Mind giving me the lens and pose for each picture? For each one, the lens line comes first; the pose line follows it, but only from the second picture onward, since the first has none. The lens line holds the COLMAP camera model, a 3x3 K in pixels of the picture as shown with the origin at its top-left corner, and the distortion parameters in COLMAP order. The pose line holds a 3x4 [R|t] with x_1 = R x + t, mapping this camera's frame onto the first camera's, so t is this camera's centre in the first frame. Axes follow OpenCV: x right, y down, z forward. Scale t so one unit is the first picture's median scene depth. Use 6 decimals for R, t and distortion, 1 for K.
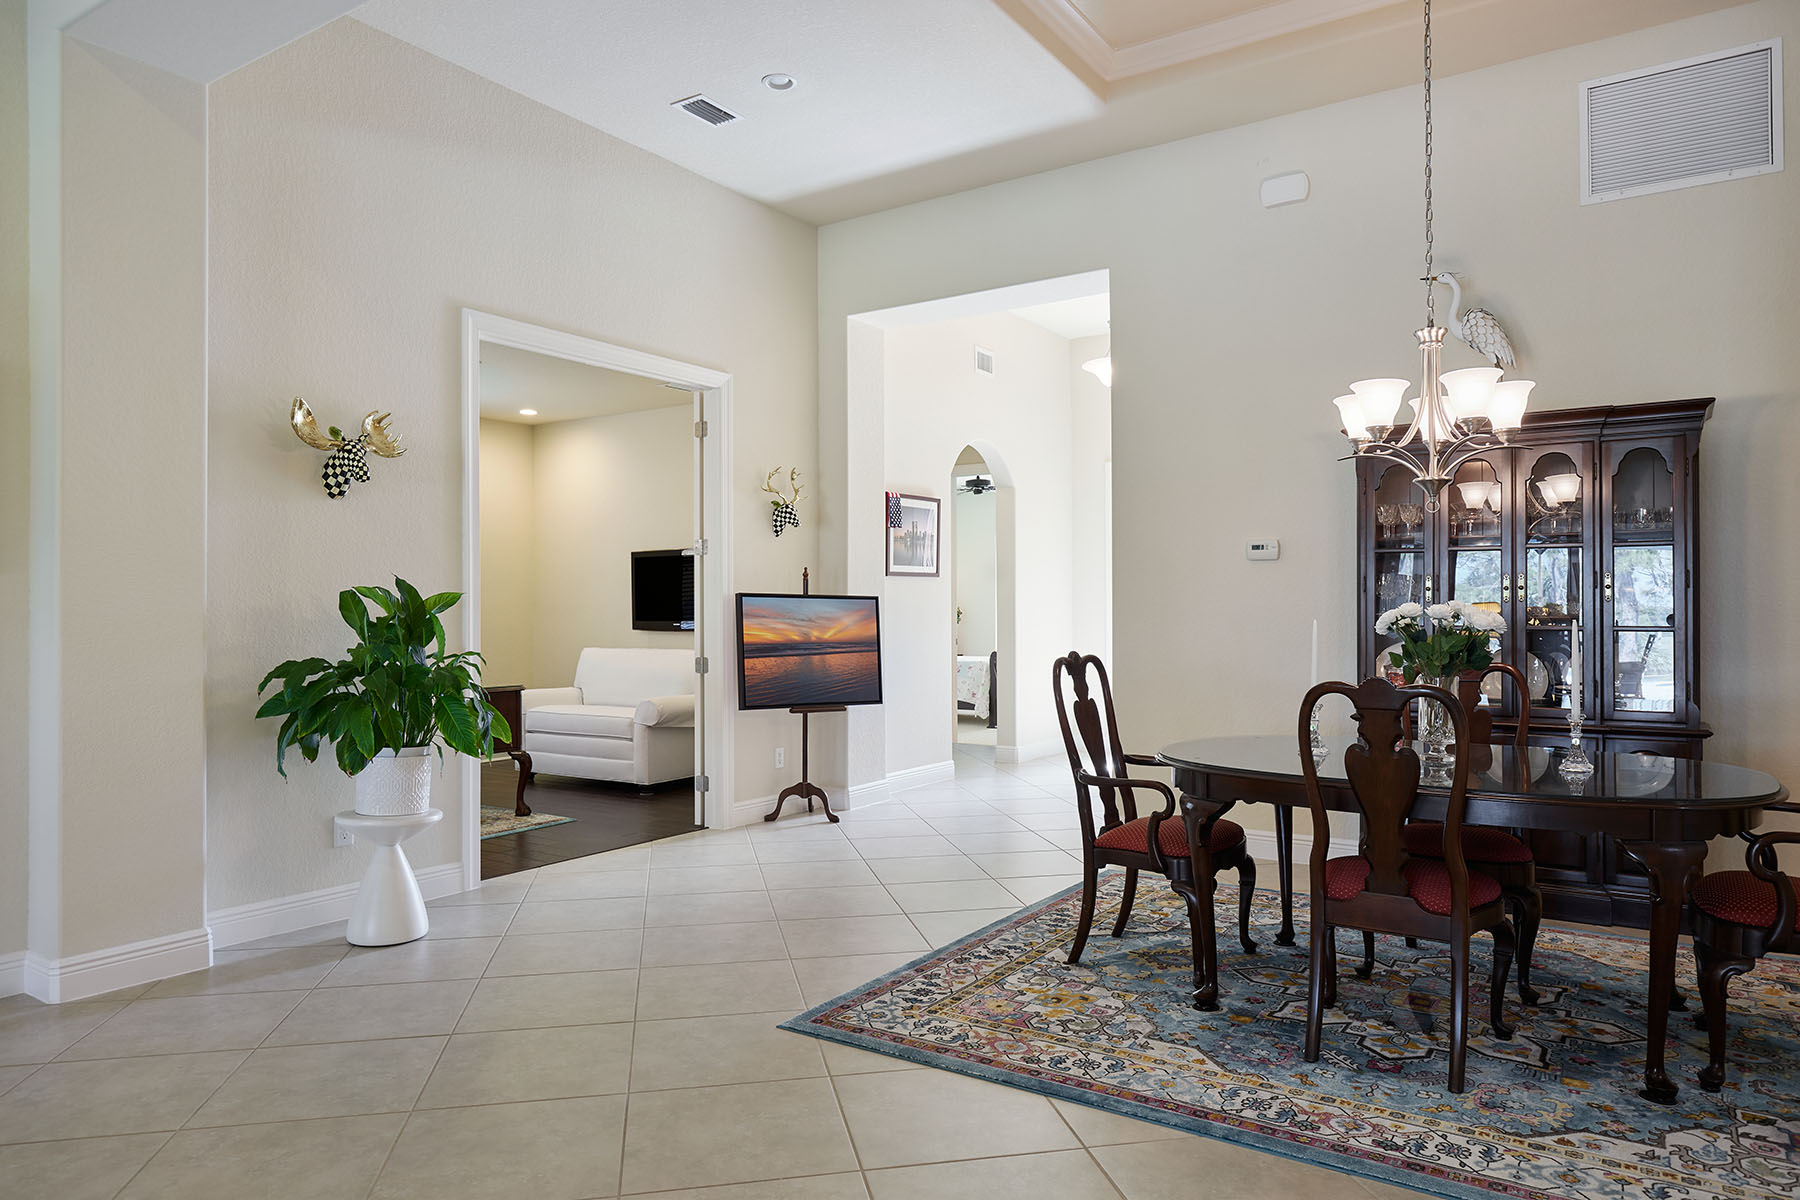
lens RADIAL K [[1144.1, 0, 895.5], [0, 1144.1, 590.6], [0, 0, 1]] dist [-0.007178, -0.000260]
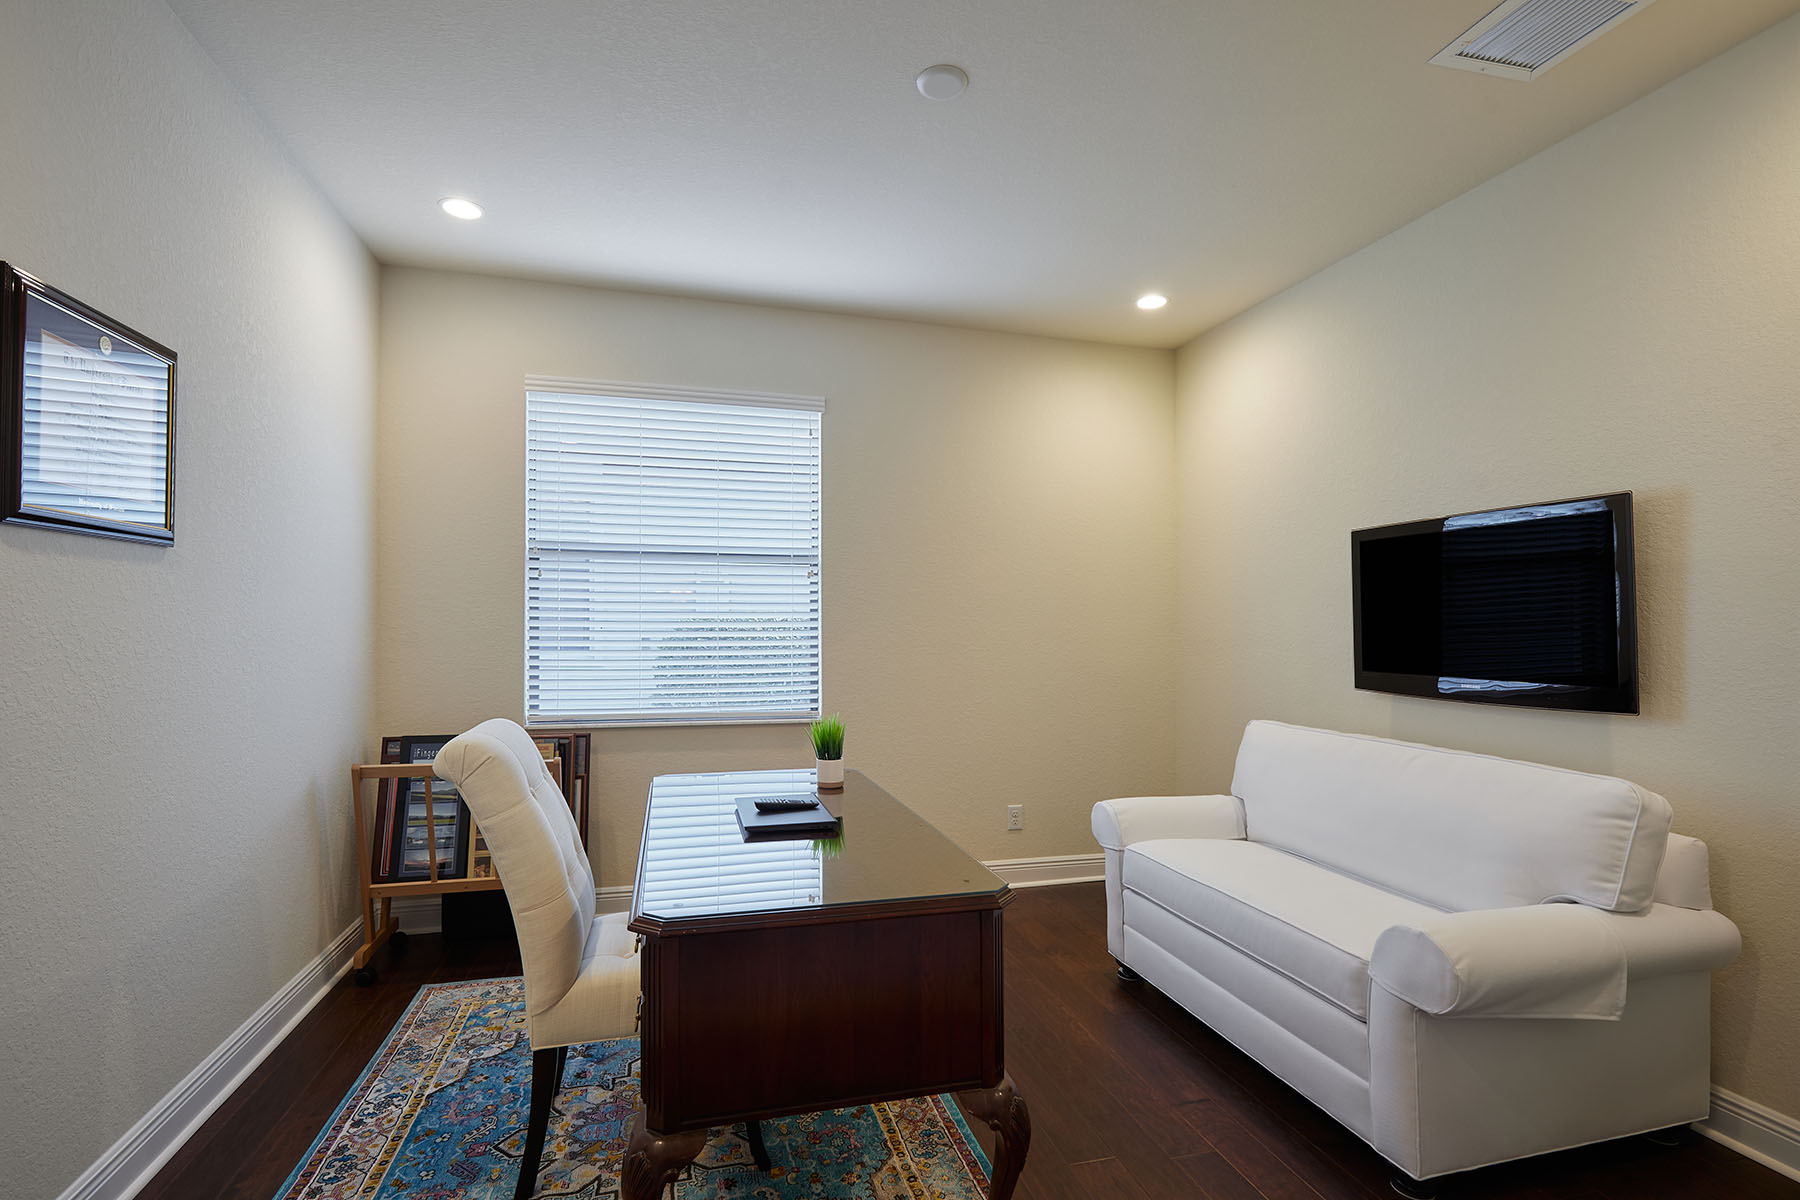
lens RADIAL K [[831.6, 0, 898.2], [0, 831.6, 624.3], [0, 0, 1]] dist [0.000929, 0.000071]
pose [[0.759827, 0.003476, -0.650116, -0.314789], [0.005872, 0.999908, 0.012209, 0.001623], [0.650099, -0.013094, 0.759737, 1.297445]]
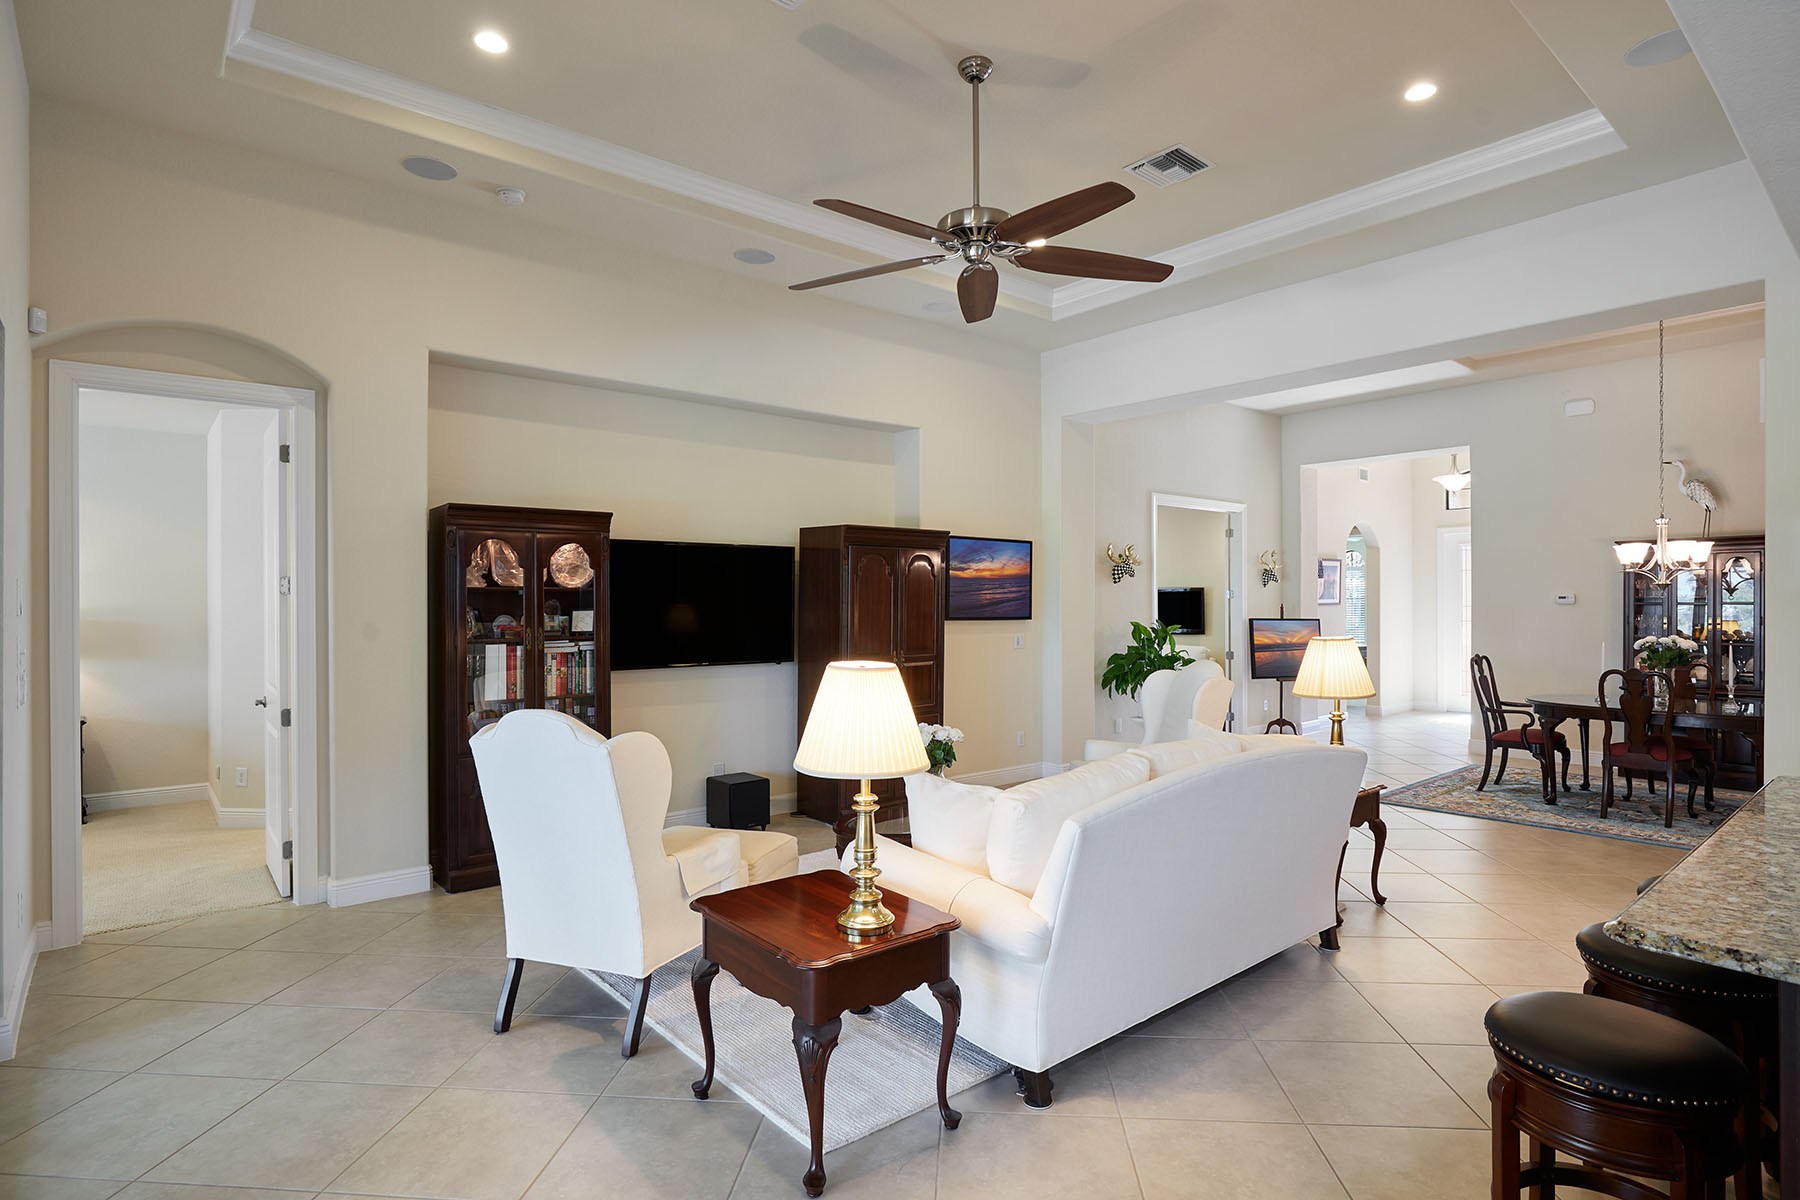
lens RADIAL K [[940.8, 0, 900.0], [0, 940.8, 600.0], [0, 0, 1]] dist [-0.019503, 0.002518]
pose [[0.963328, -0.000669, -0.268326, -0.430539], [0.004256, 0.999909, 0.012788, -0.078245], [0.268293, -0.013461, 0.963243, -1.031510]]
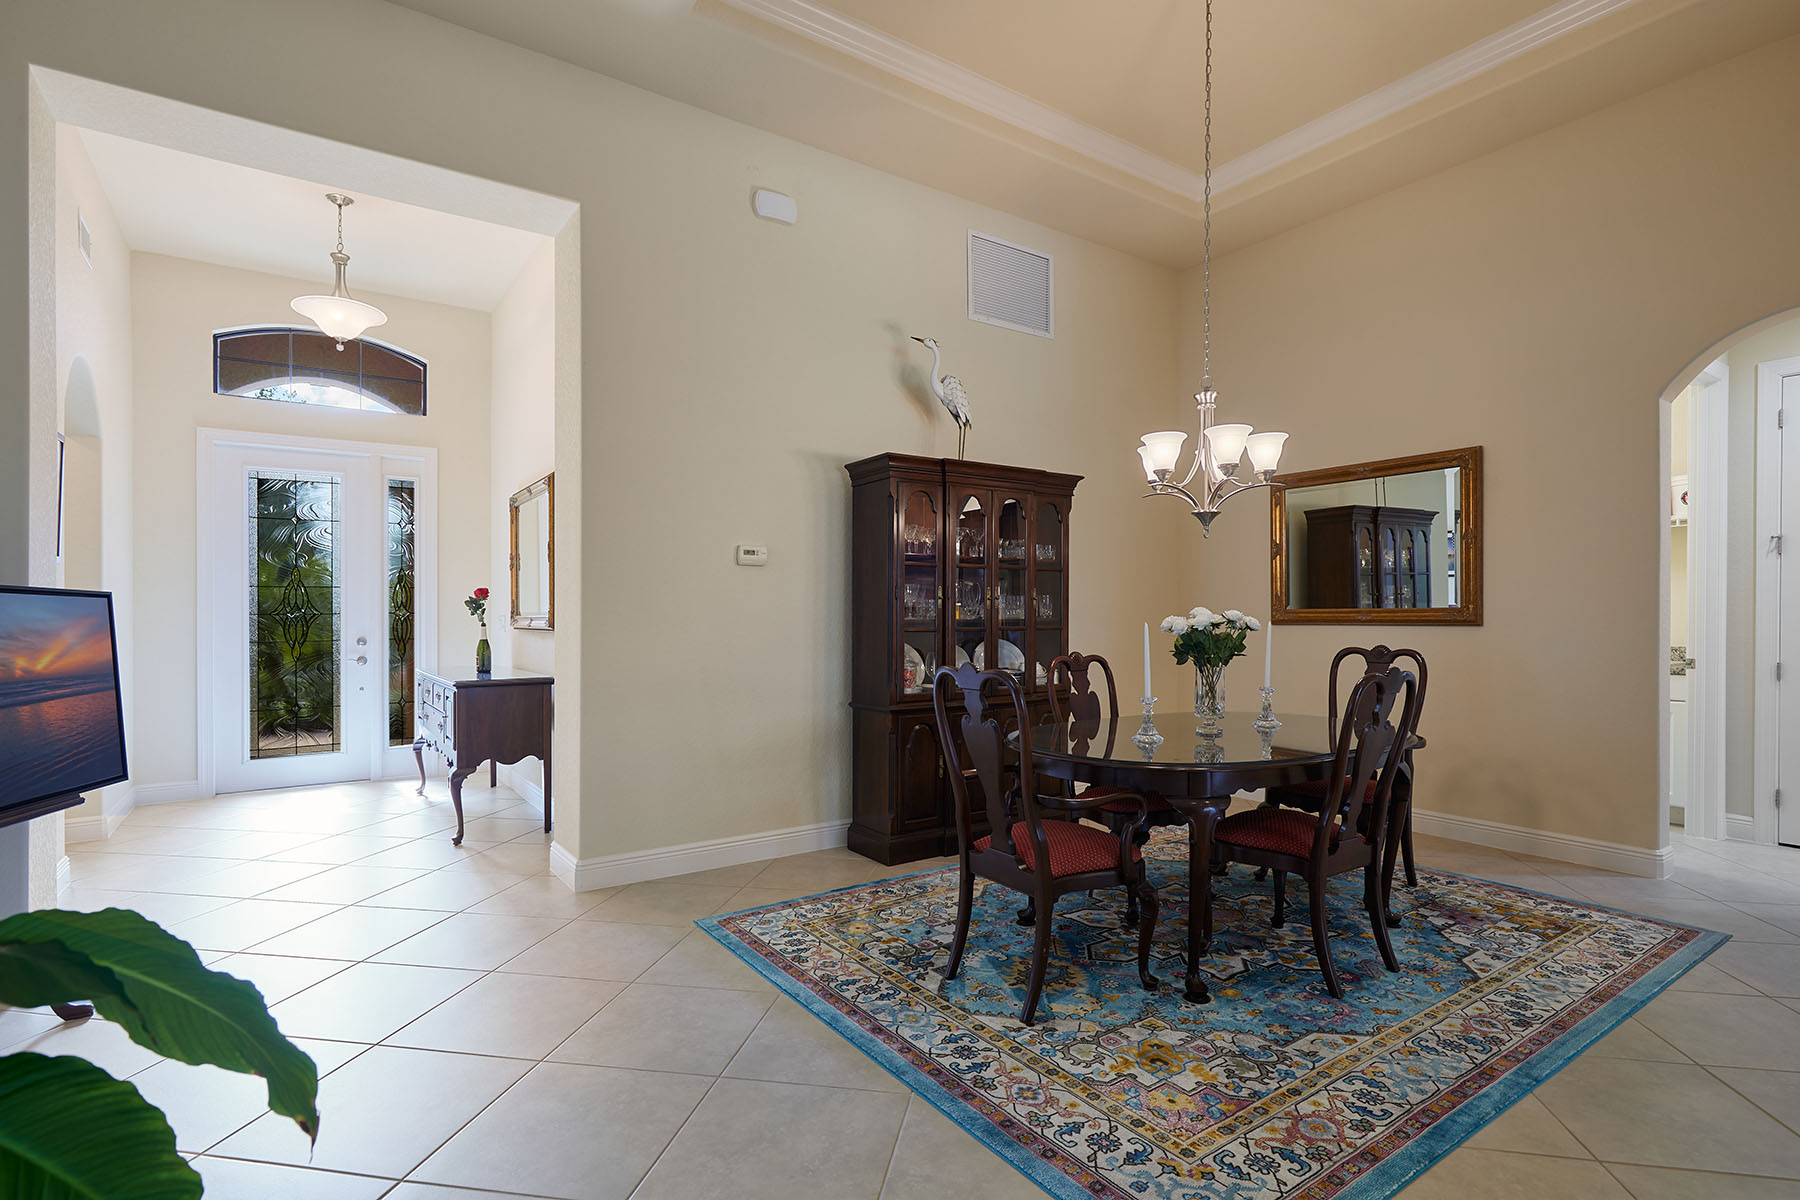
lens RADIAL K [[876.2, 0, 908.0], [0, 876.2, 610.3], [0, 0, 1]] dist [0.003640, 0.000627]
pose [[0.359636, 0.005226, 0.933078, -0.463281], [-0.015011, 0.999887, 0.000186, 0.013968], [-0.932972, -0.014073, 0.359674, 0.788332]]
